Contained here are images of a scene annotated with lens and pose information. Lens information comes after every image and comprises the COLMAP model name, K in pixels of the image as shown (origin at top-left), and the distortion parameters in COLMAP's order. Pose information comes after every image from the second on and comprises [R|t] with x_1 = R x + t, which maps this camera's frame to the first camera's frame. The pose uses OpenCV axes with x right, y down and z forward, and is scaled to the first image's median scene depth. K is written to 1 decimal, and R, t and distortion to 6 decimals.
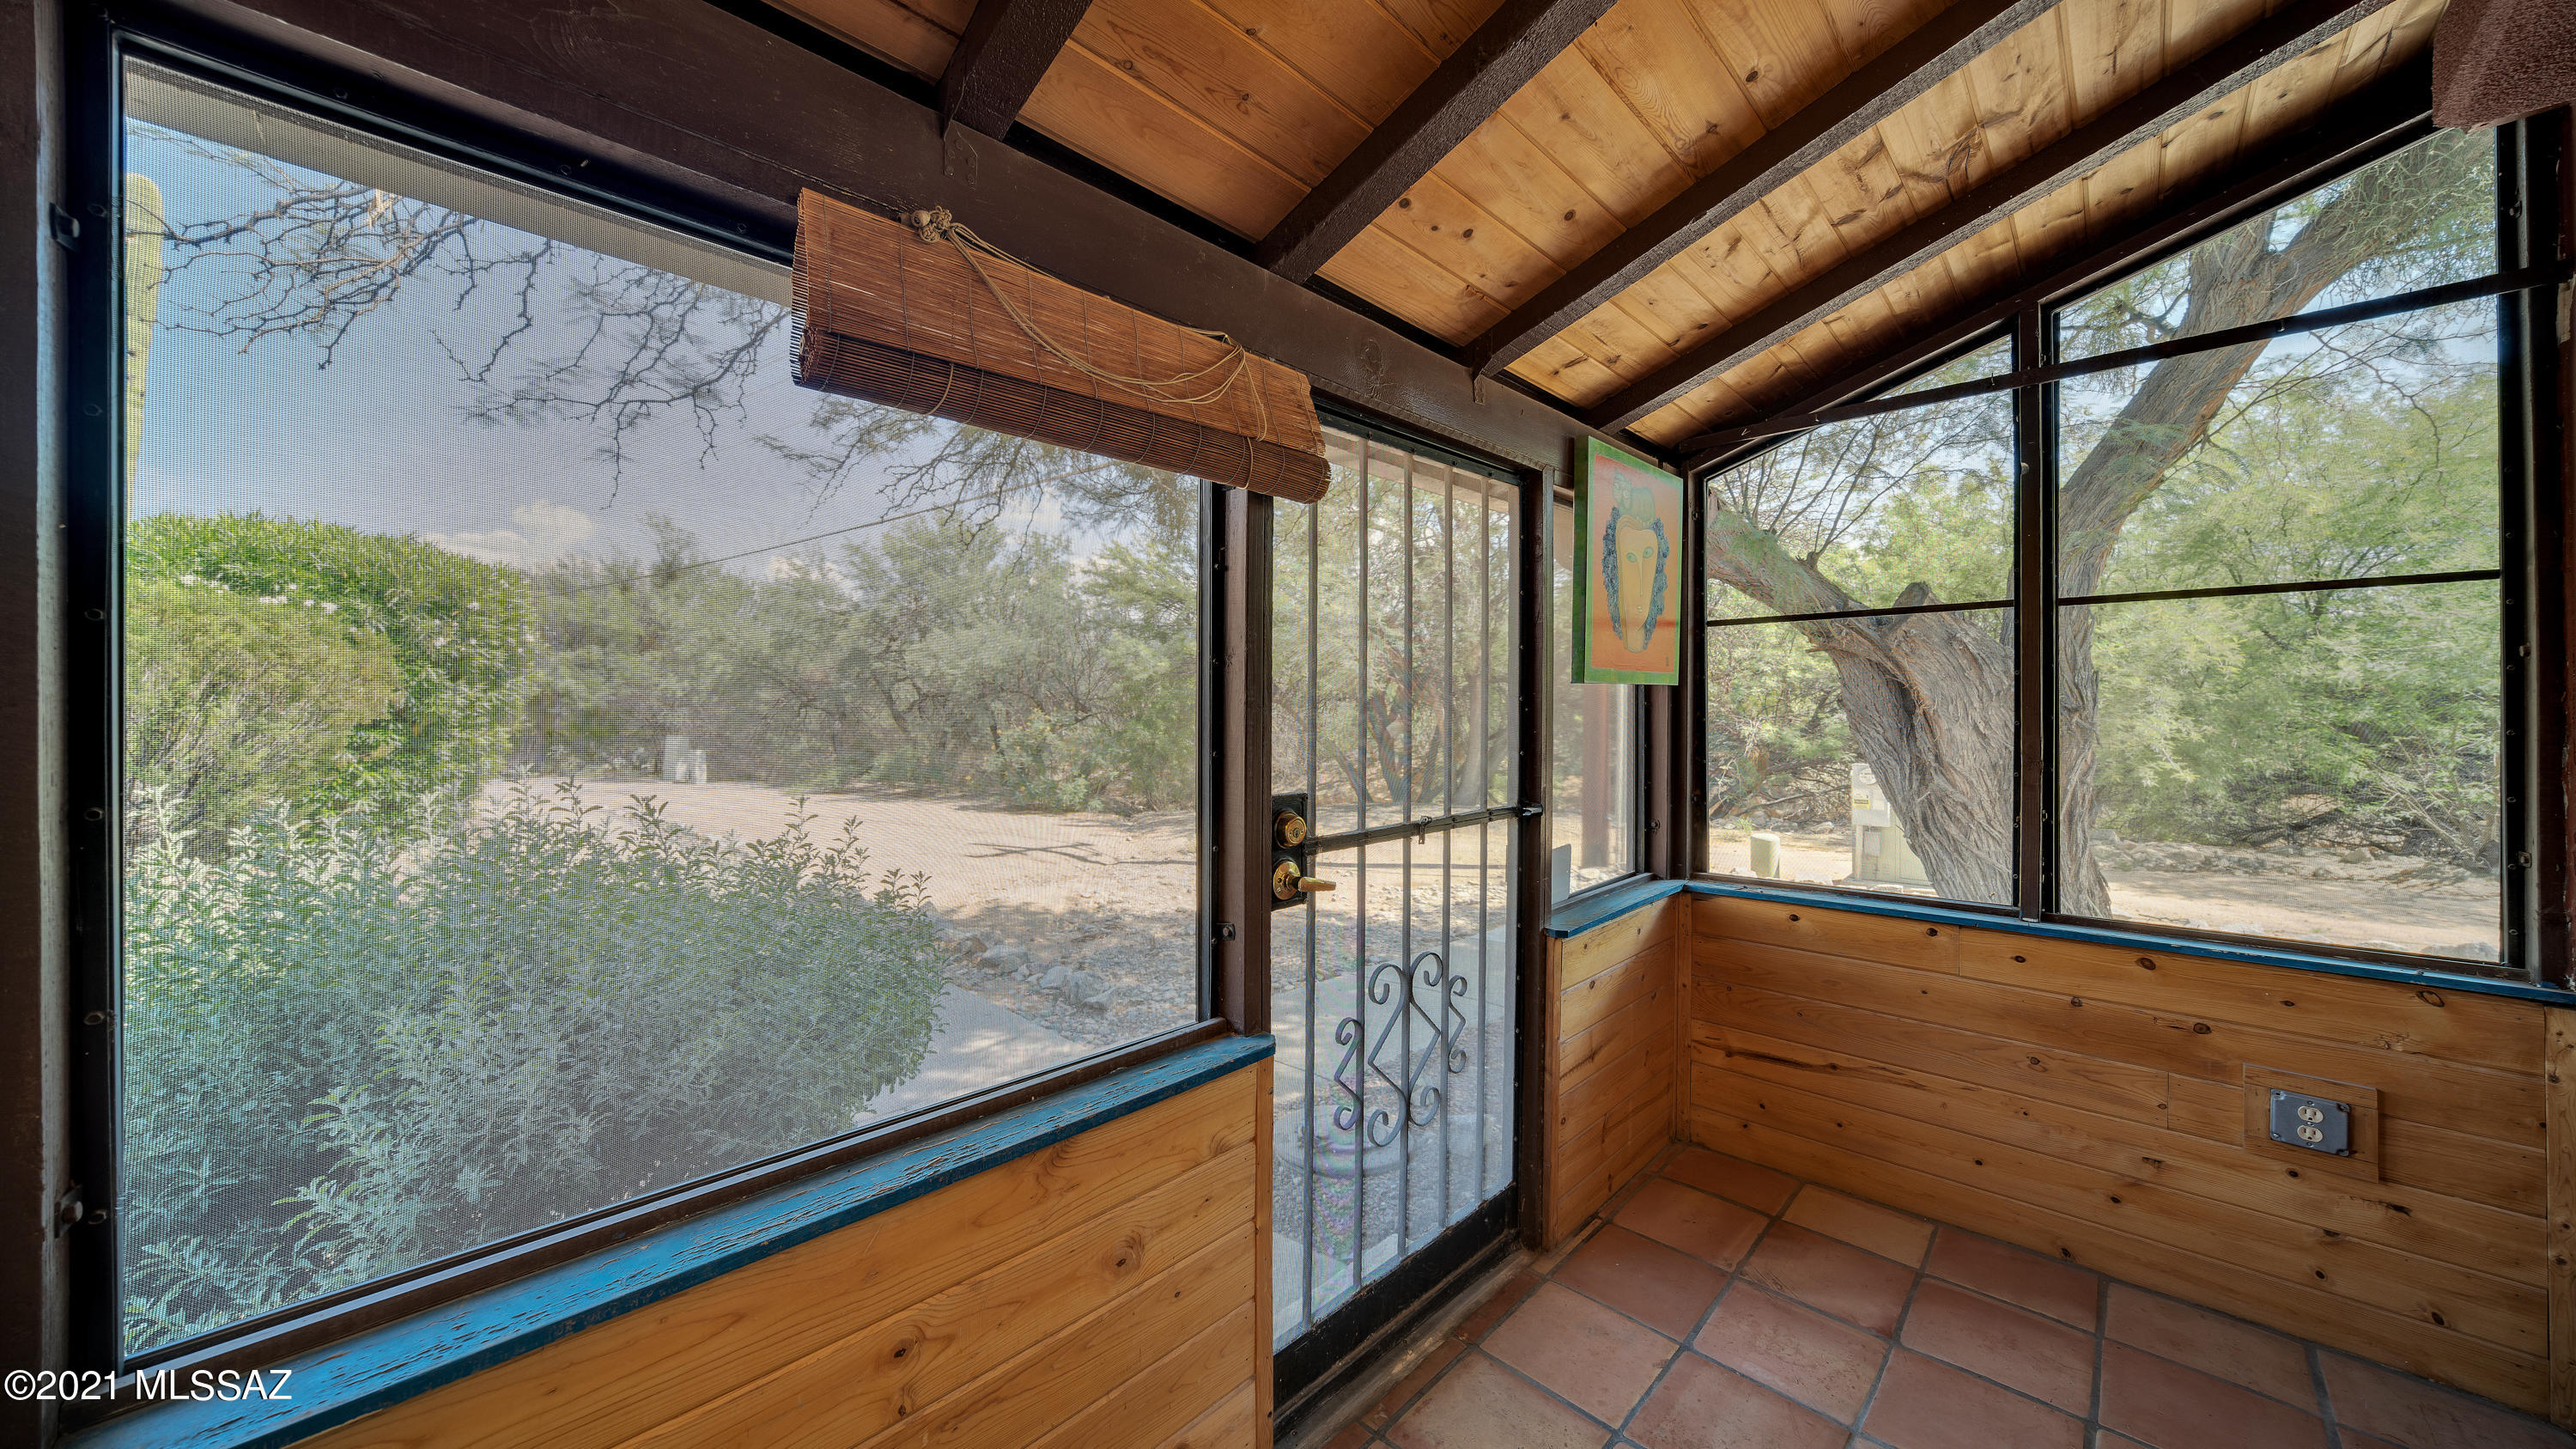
lens RADIAL K [[912.1, 0, 1312.1], [0, 912.1, 706.3], [0, 0, 1]] dist [-0.001023, 0.000271]
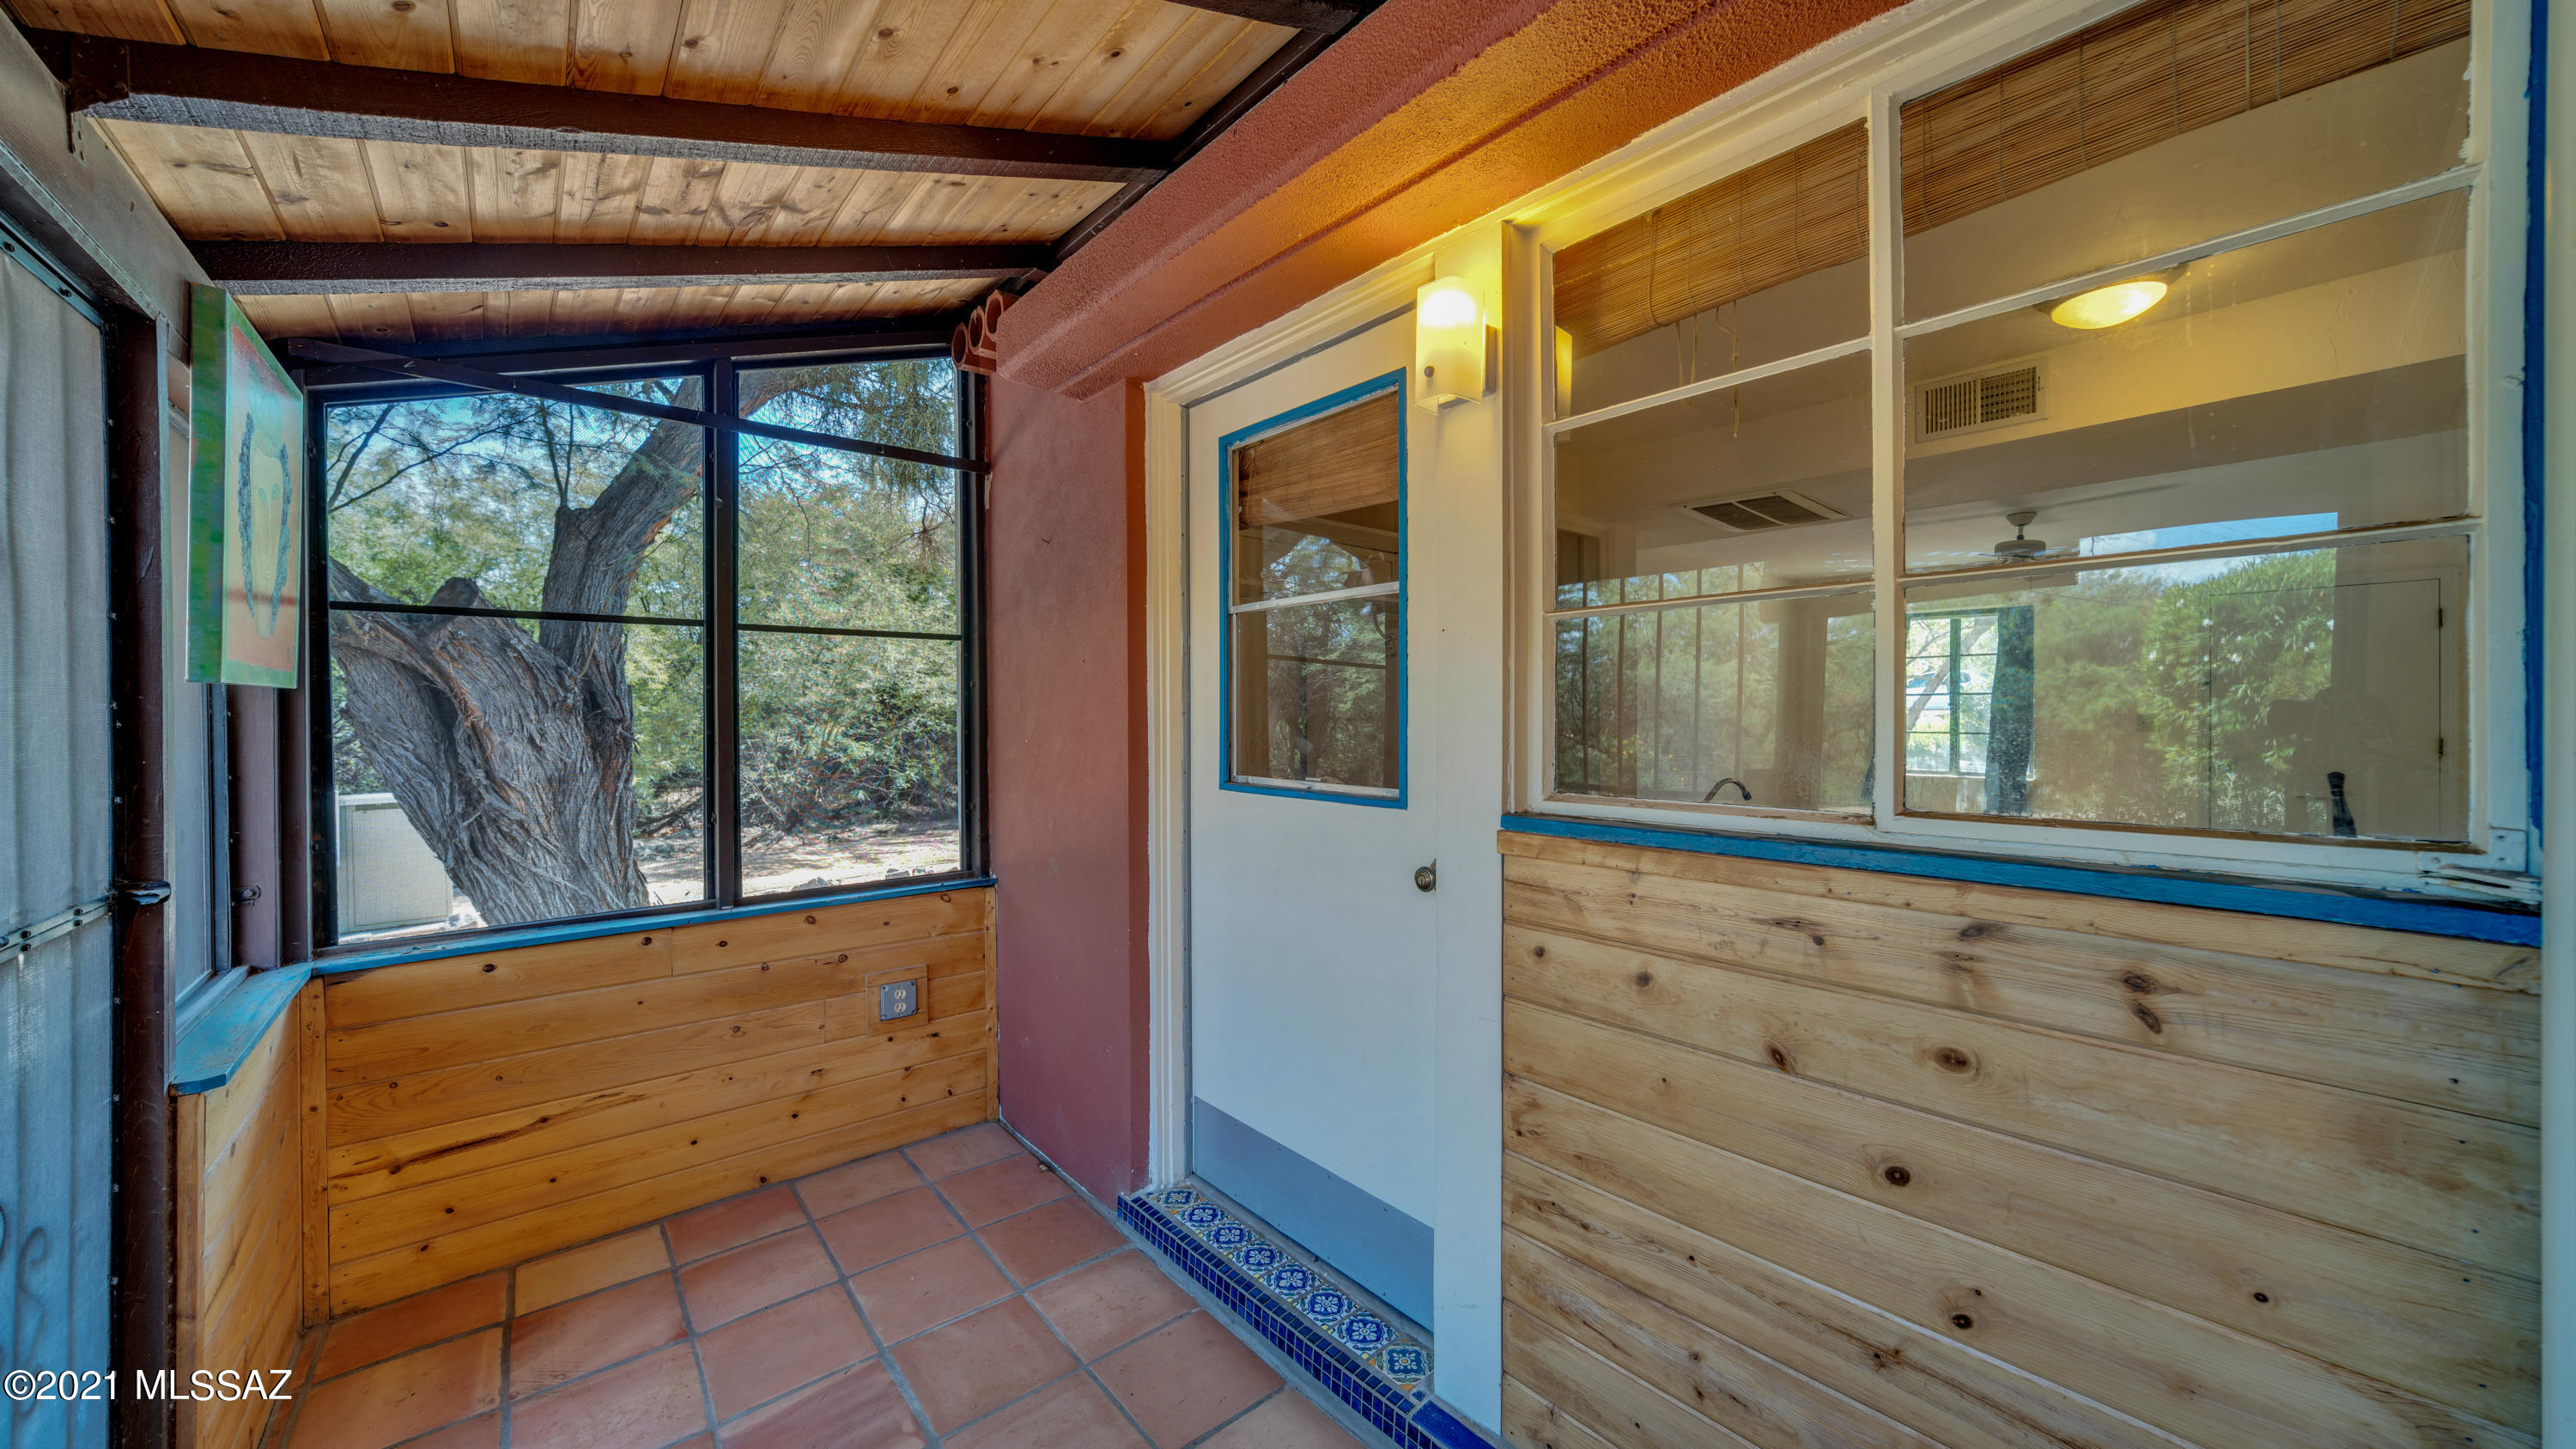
lens RADIAL K [[894.6, 0, 1320.4], [0, 894.6, 737.9], [0, 0, 1]] dist [-0.001406, -0.000041]
pose [[0.082414, -0.023317, 0.996325, -0.242210], [0.000754, 0.999727, 0.023334, -0.000437], [-0.996598, -0.001172, 0.082409, 0.174201]]
